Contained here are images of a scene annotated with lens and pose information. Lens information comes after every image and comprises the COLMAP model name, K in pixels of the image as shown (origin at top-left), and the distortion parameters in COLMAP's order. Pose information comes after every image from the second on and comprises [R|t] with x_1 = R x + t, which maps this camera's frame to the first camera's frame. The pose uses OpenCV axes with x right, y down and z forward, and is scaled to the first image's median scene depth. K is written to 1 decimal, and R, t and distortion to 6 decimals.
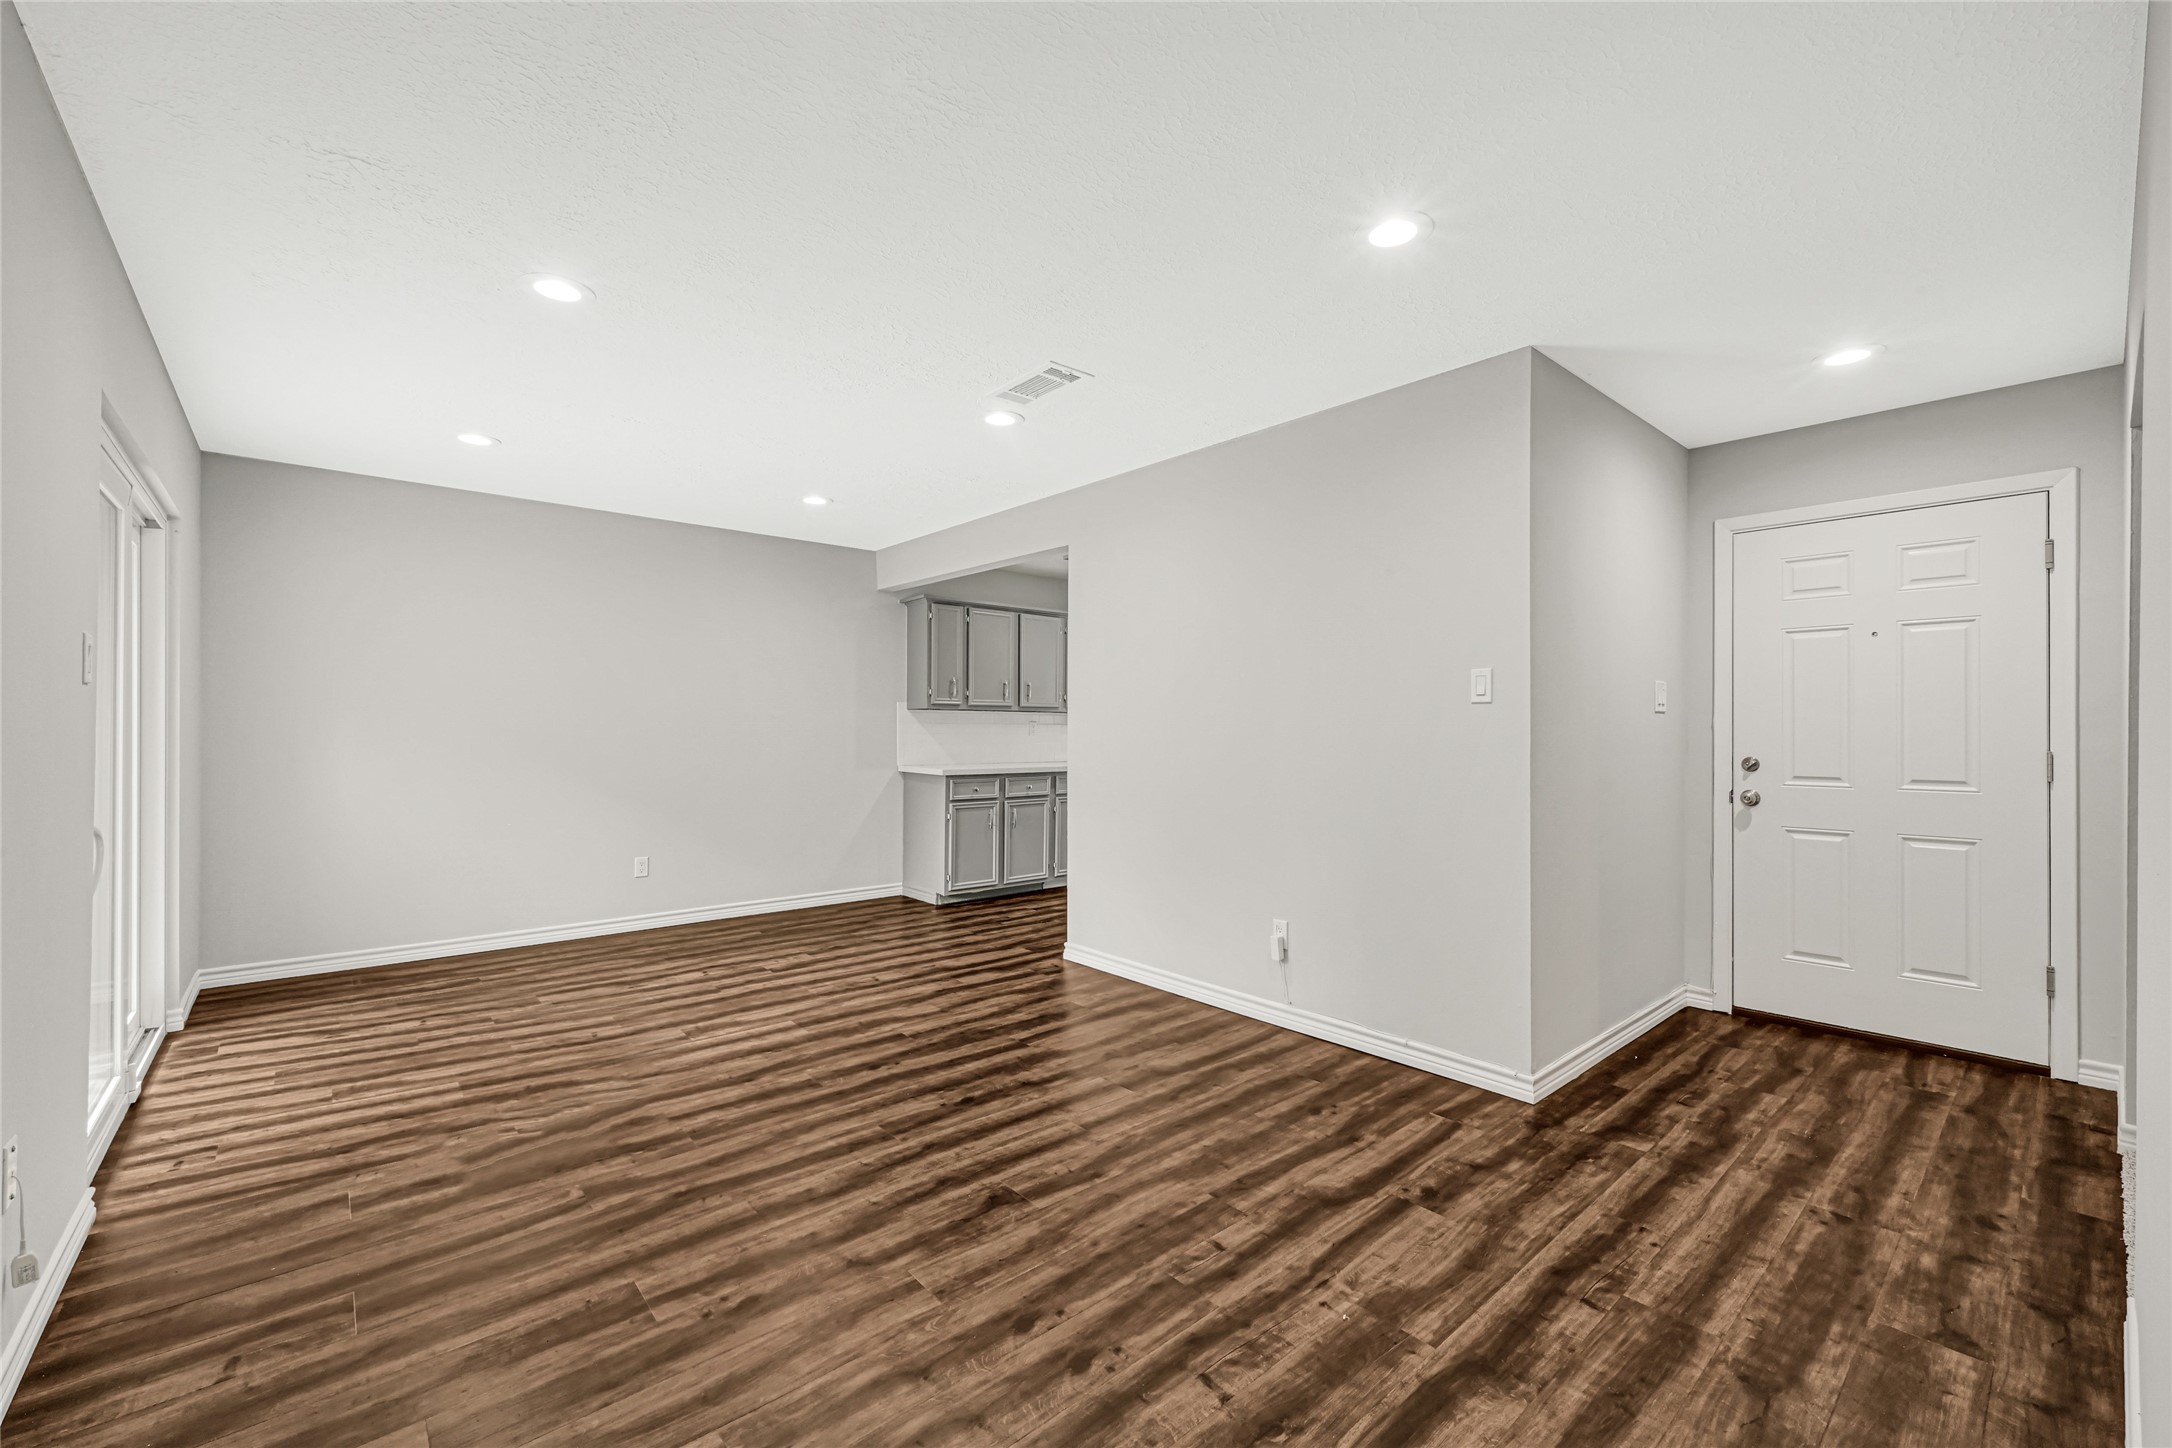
lens RADIAL K [[879.8, 0, 1079.4], [0, 879.8, 727.3], [0, 0, 1]] dist [0.002013, 0.000254]
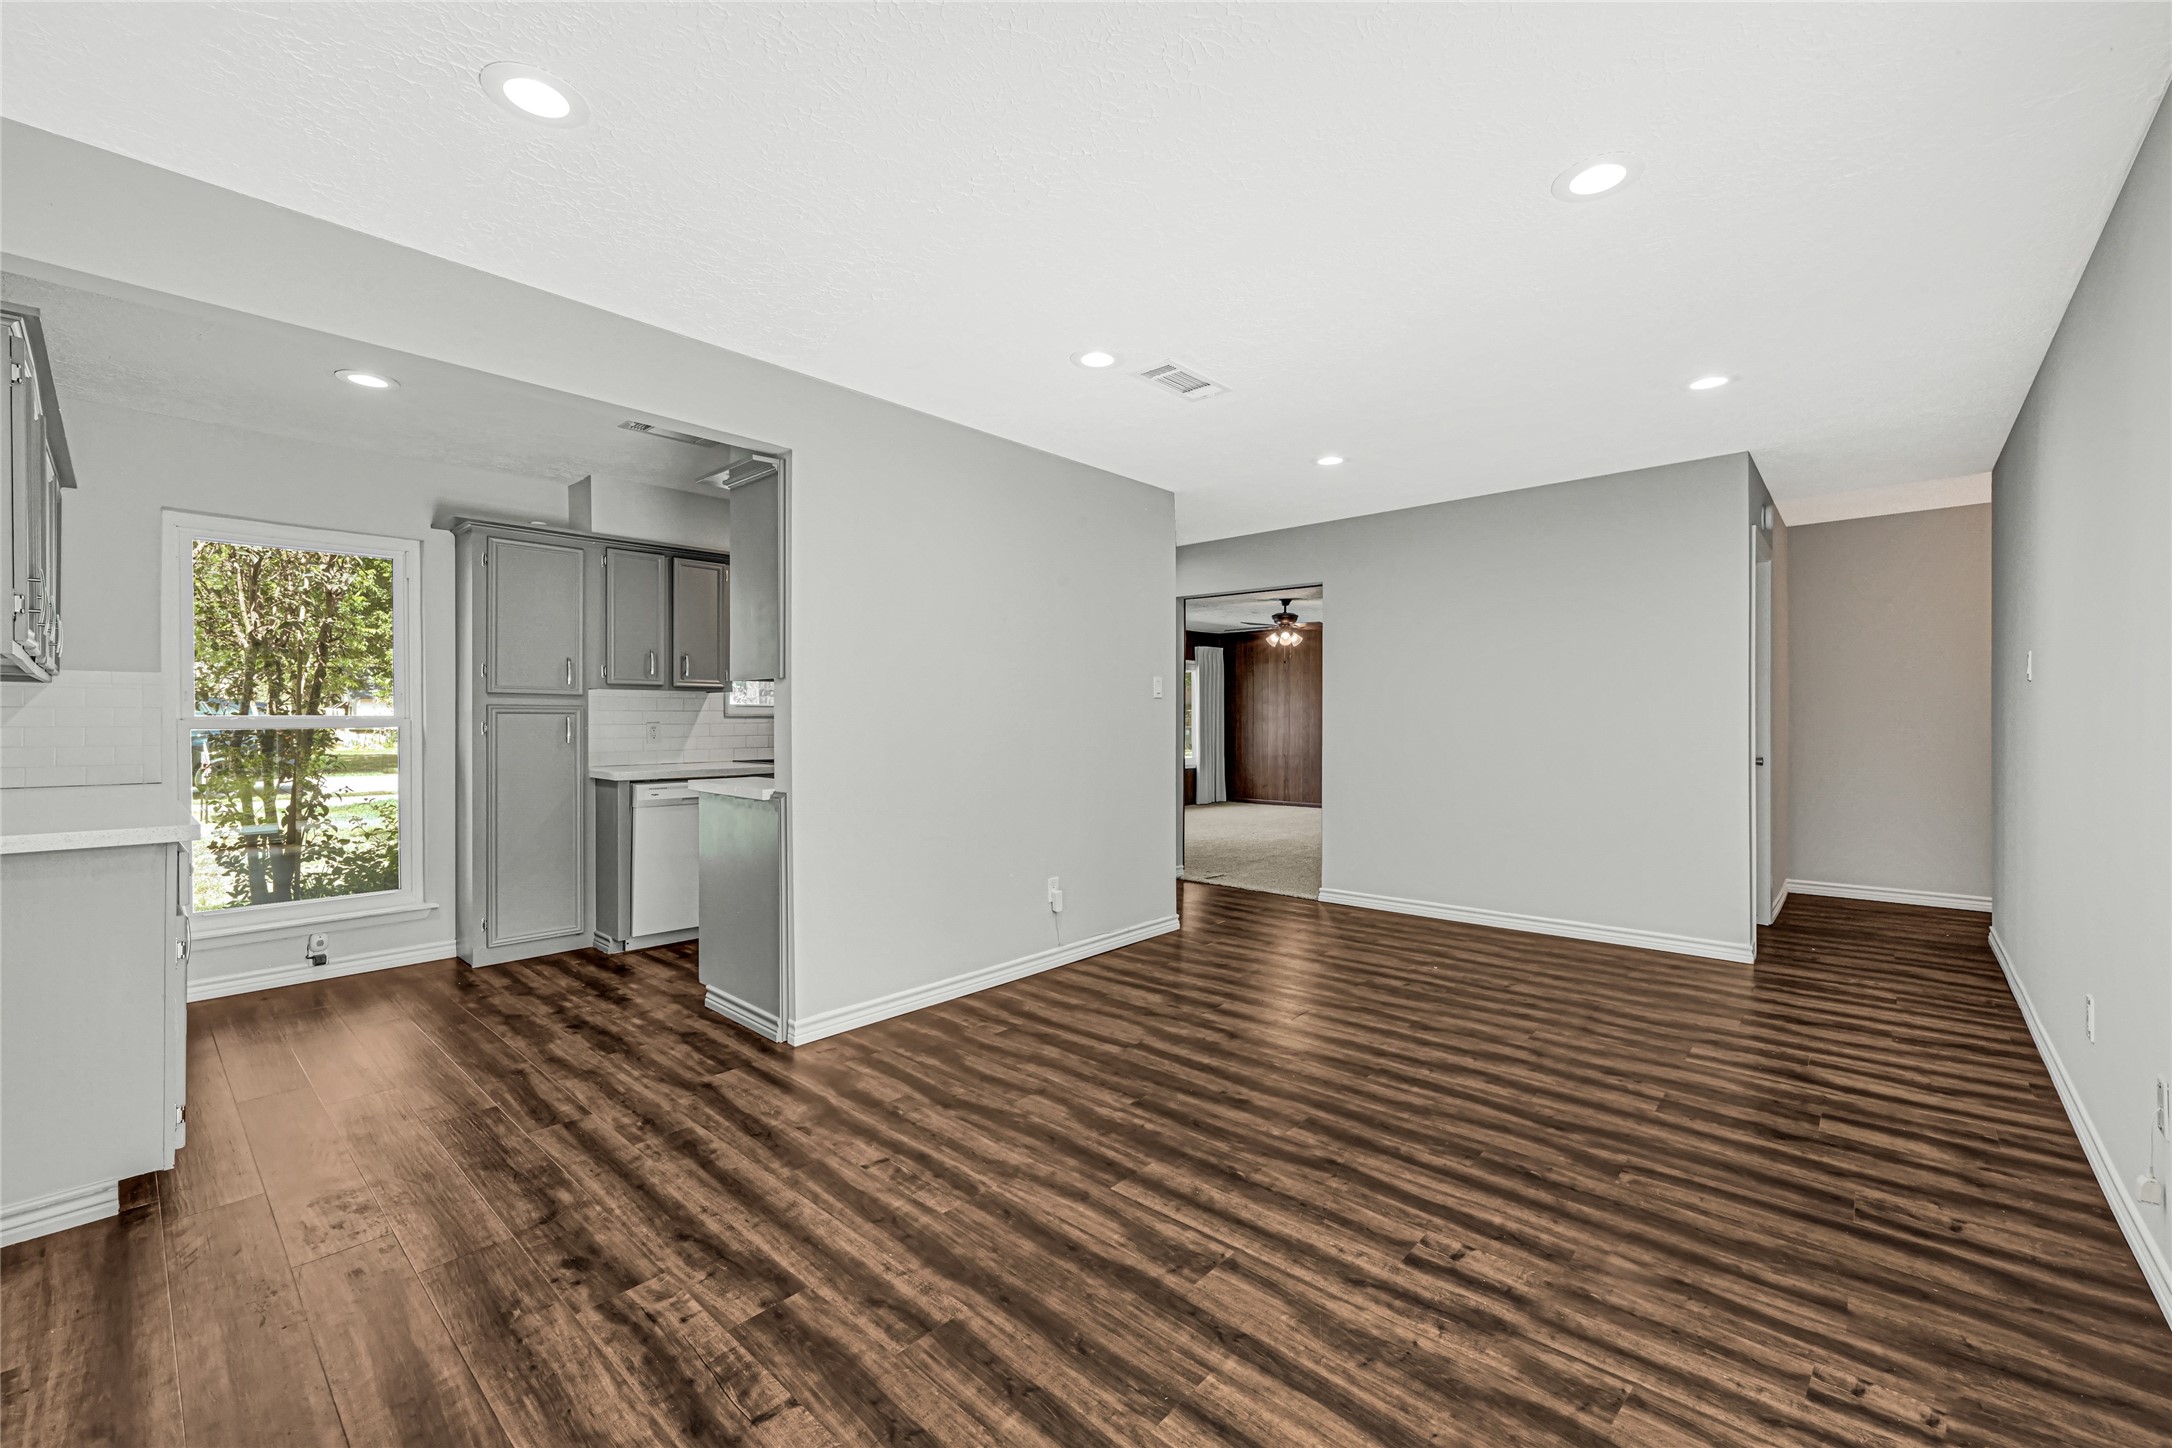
lens RADIAL K [[879.8, 0, 1089.7], [0, 879.8, 721.4], [0, 0, 1]] dist [0.002013, 0.000254]
pose [[-0.126881, -0.008707, 0.991880, -1.068382], [-0.001278, 0.999962, 0.008615, -0.000808], [-0.991917, -0.000175, -0.126888, 1.245599]]
